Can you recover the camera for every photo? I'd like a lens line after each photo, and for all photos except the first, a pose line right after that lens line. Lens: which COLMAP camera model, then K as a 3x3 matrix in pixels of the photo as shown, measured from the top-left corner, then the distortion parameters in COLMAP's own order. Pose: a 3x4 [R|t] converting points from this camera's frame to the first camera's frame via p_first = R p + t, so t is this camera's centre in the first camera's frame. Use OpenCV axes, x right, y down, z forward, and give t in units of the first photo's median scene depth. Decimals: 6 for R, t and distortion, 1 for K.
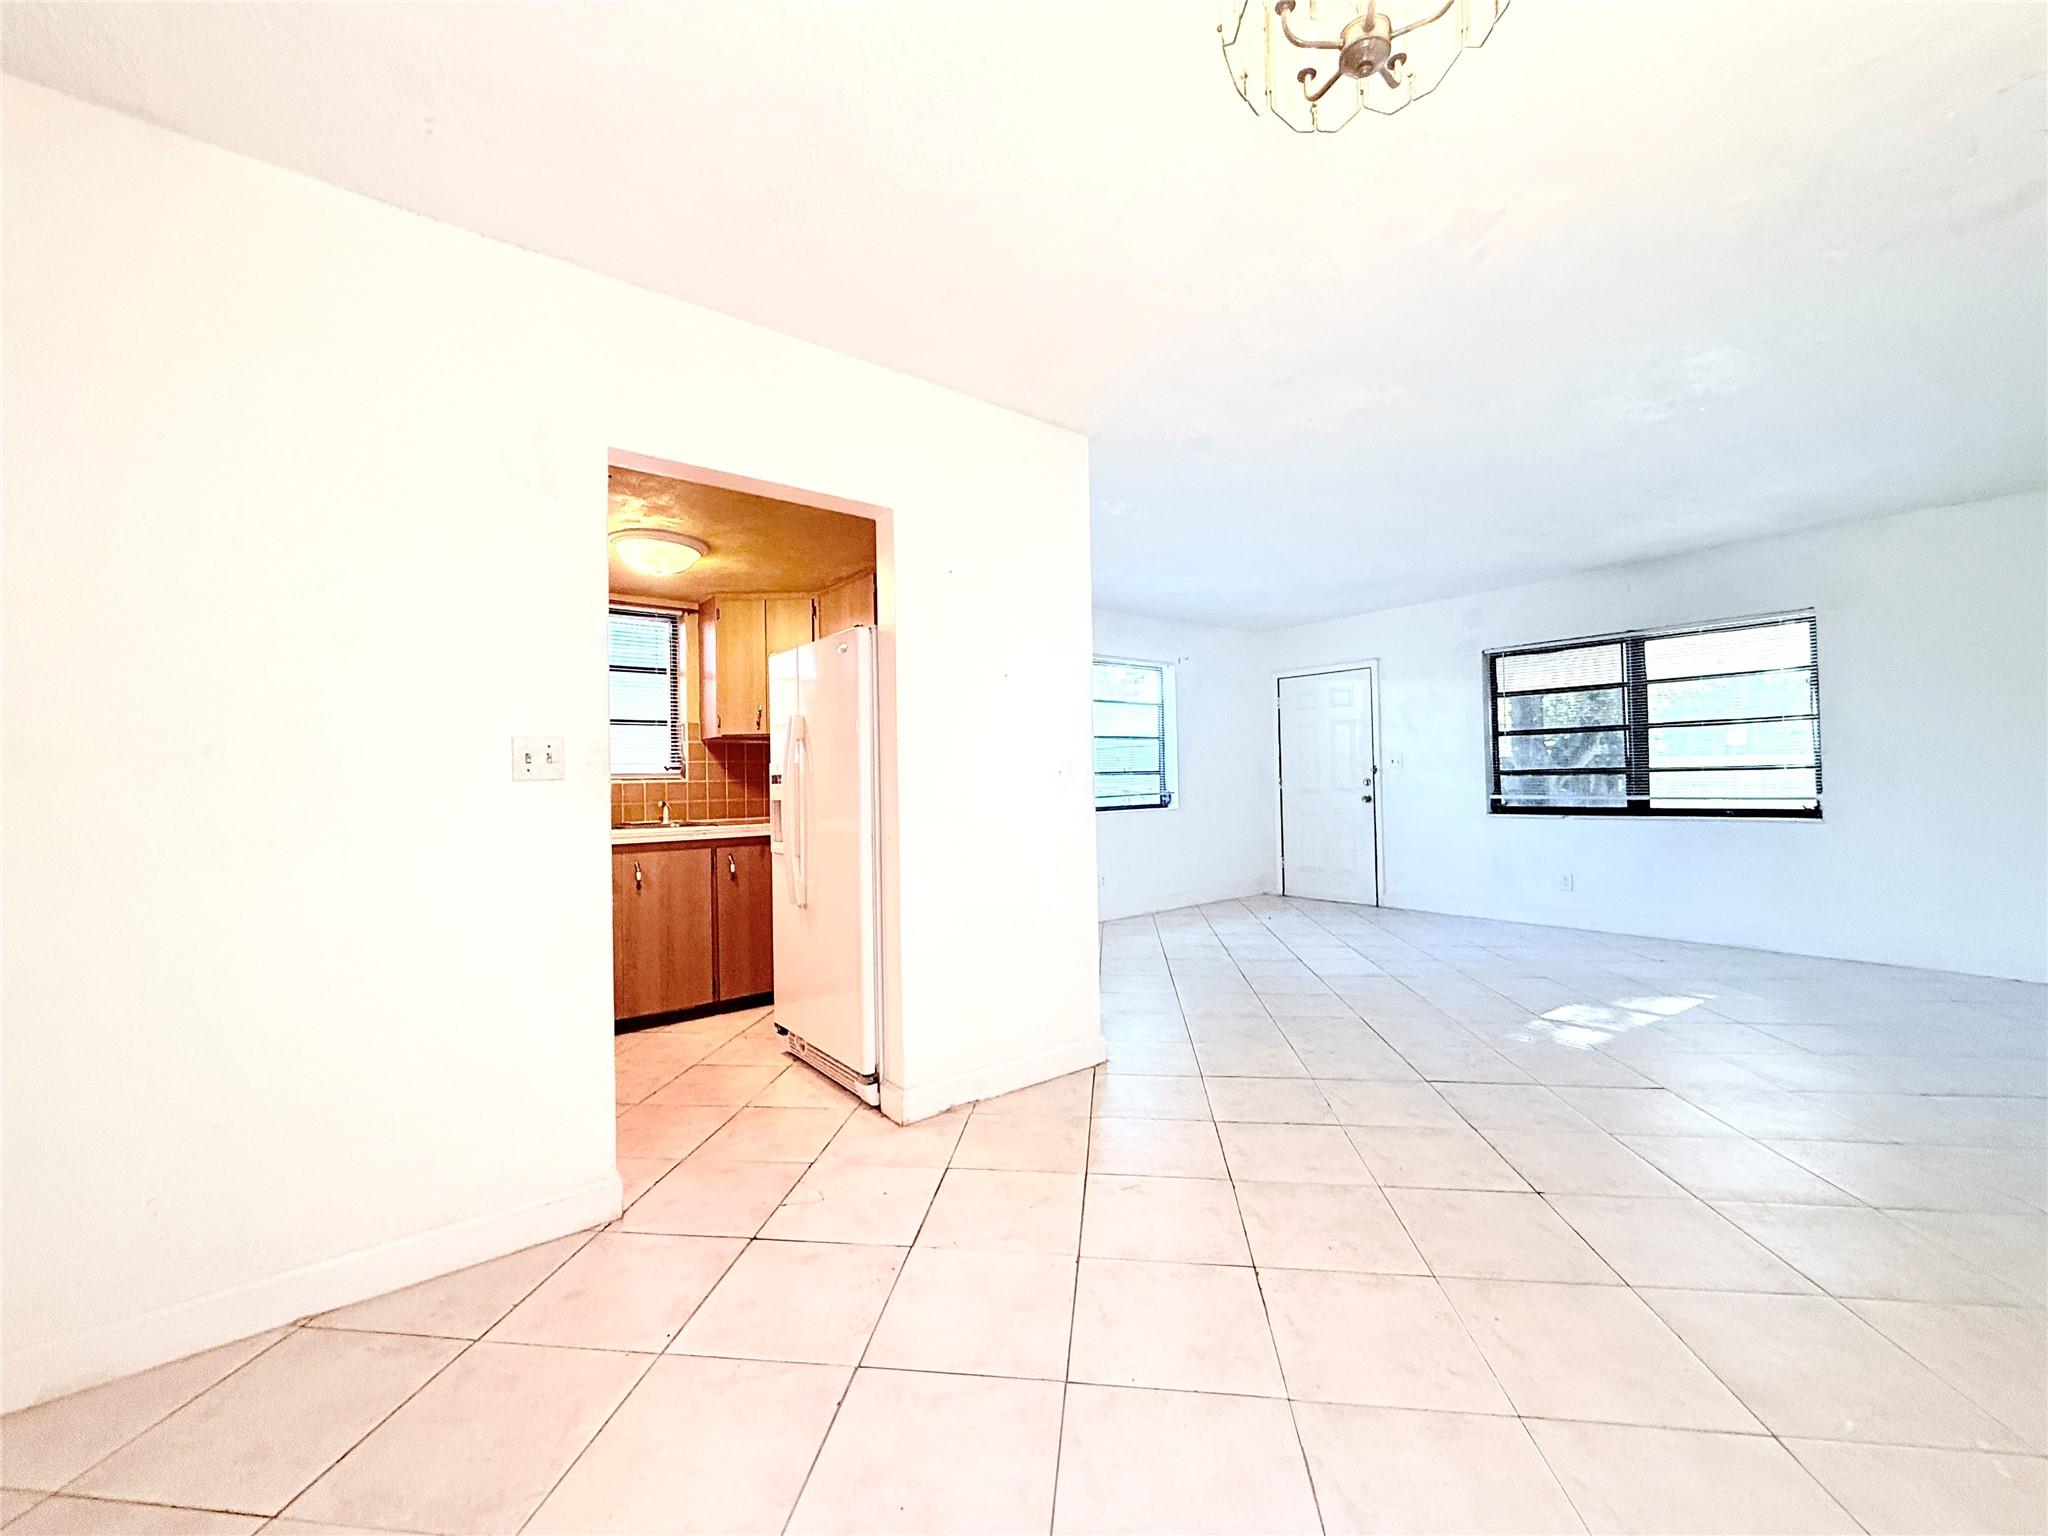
lens RADIAL K [[814.6, 0, 1024.0], [0, 814.6, 768.0], [0, 0, 1]] dist [0.001036, -0.000137]
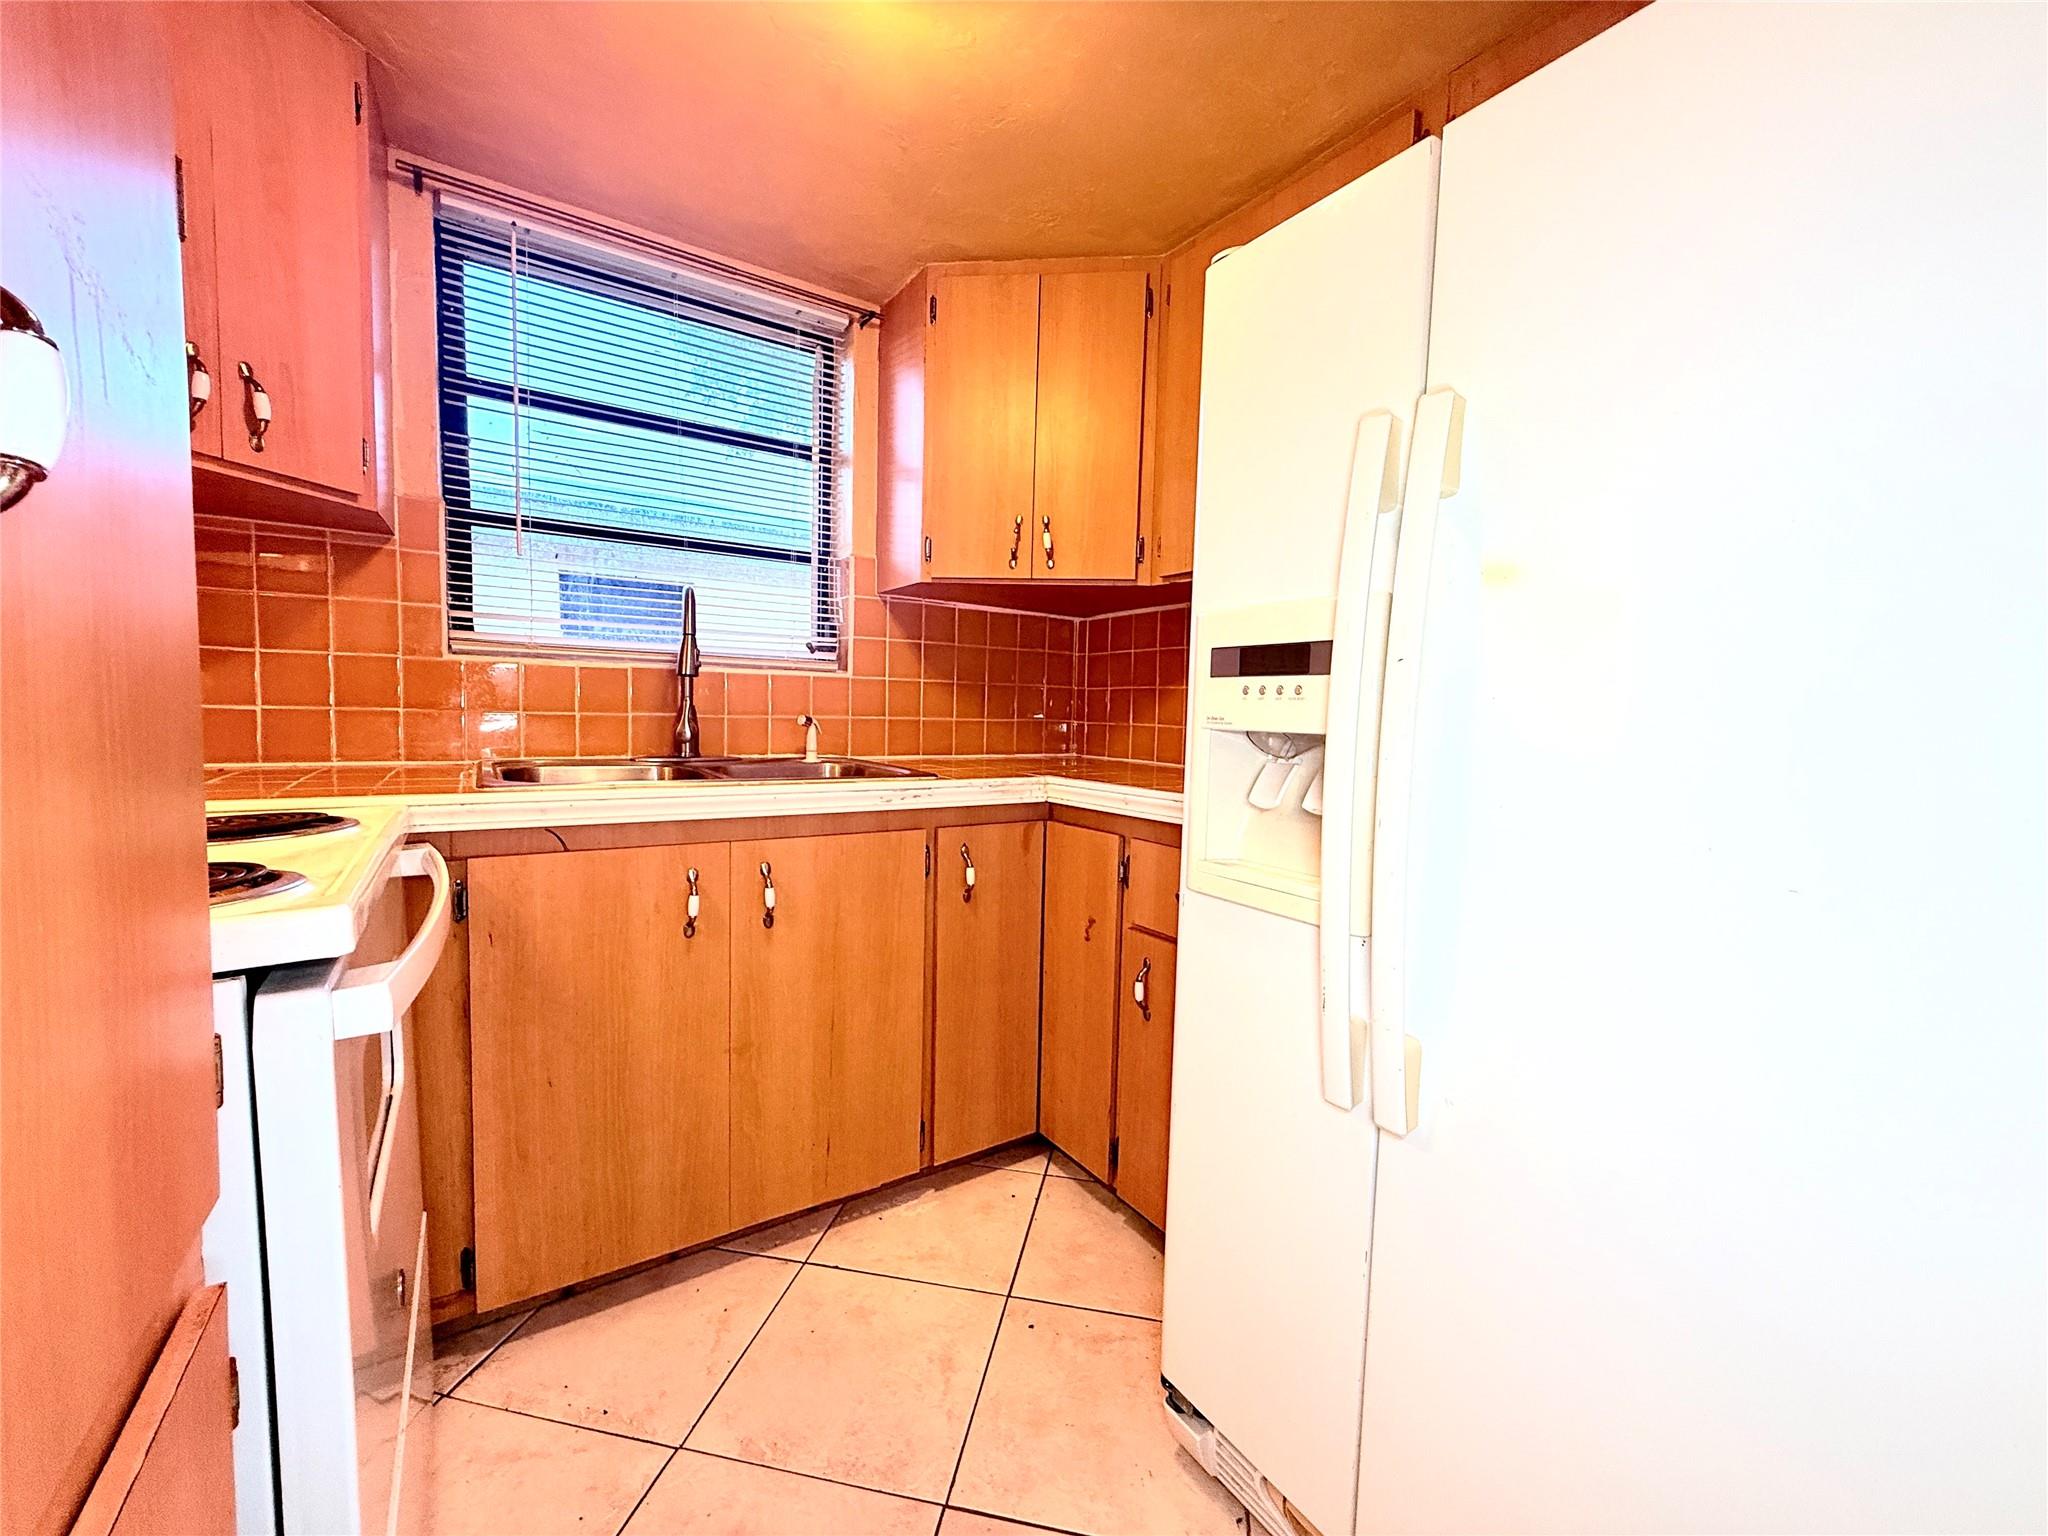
lens RADIAL K [[815.7, 0, 1024.0], [0, 815.7, 768.0], [0, 0, 1]] dist [0.002258, 0.000255]
pose [[0.994691, 0.050587, -0.089617, -0.268523], [-0.042184, 0.994744, 0.093298, 0.021220], [0.093865, -0.089022, 0.991597, 0.526222]]
